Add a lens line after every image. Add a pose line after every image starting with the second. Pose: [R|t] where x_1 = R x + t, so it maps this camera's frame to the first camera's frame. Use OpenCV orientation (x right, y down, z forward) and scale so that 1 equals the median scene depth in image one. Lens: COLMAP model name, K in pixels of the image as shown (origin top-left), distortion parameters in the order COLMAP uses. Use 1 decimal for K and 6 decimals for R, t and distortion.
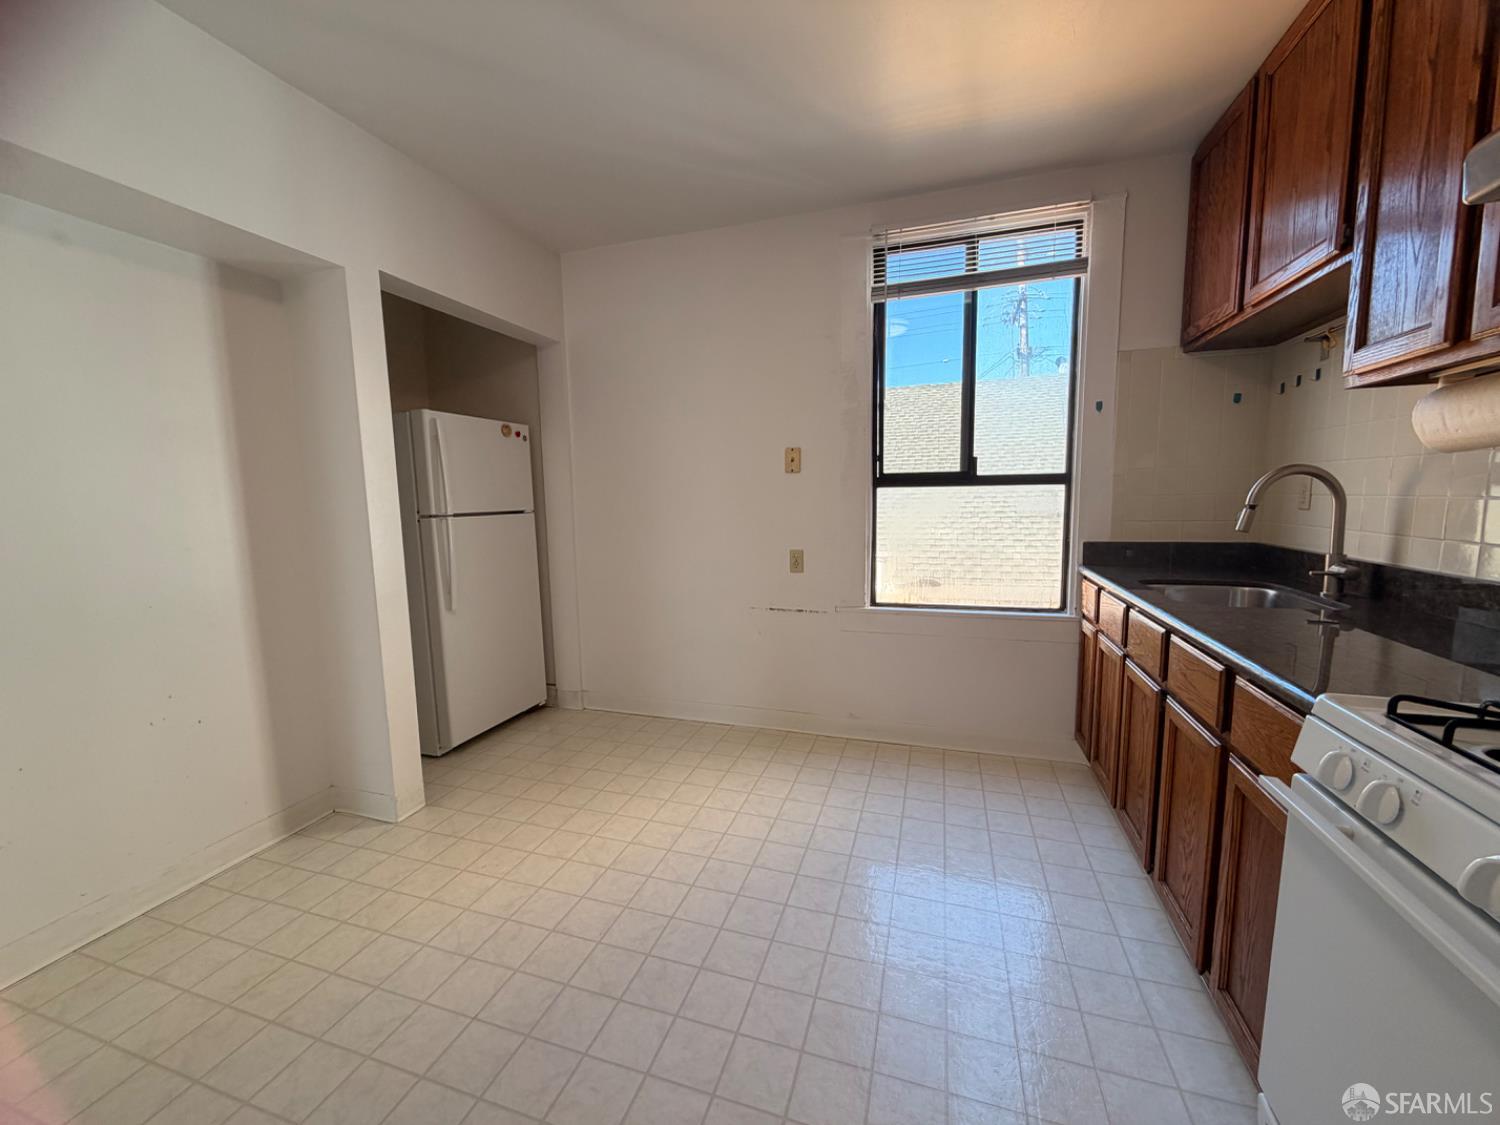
lens RADIAL K [[599.9, 0, 746.2], [0, 599.9, 567.5], [0, 0, 1]] dist [-0.000583, 0.000069]
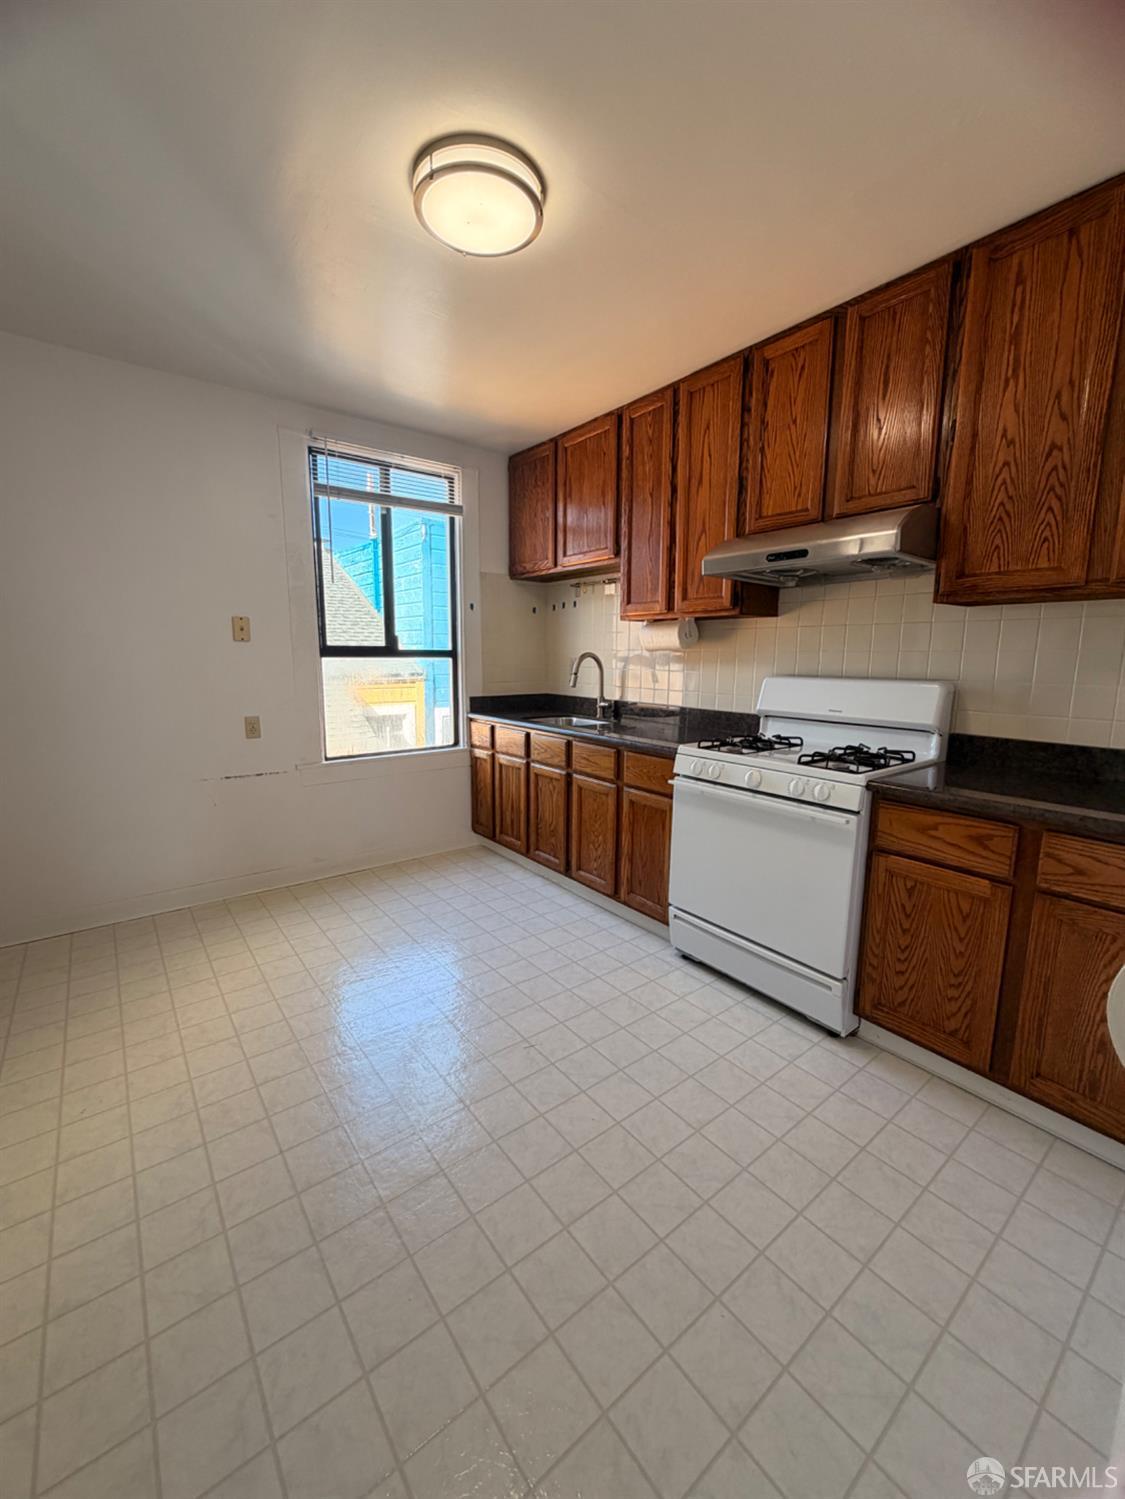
lens RADIAL K [[599.5, 0, 560.7], [0, 599.5, 747.0], [0, 0, 1]] dist [-0.000583, 0.000069]
pose [[0.556549, -0.105091, 0.824142, -0.553304], [0.084401, 0.993987, 0.069752, -0.004382], [-0.826517, 0.030738, 0.562072, -0.022281]]
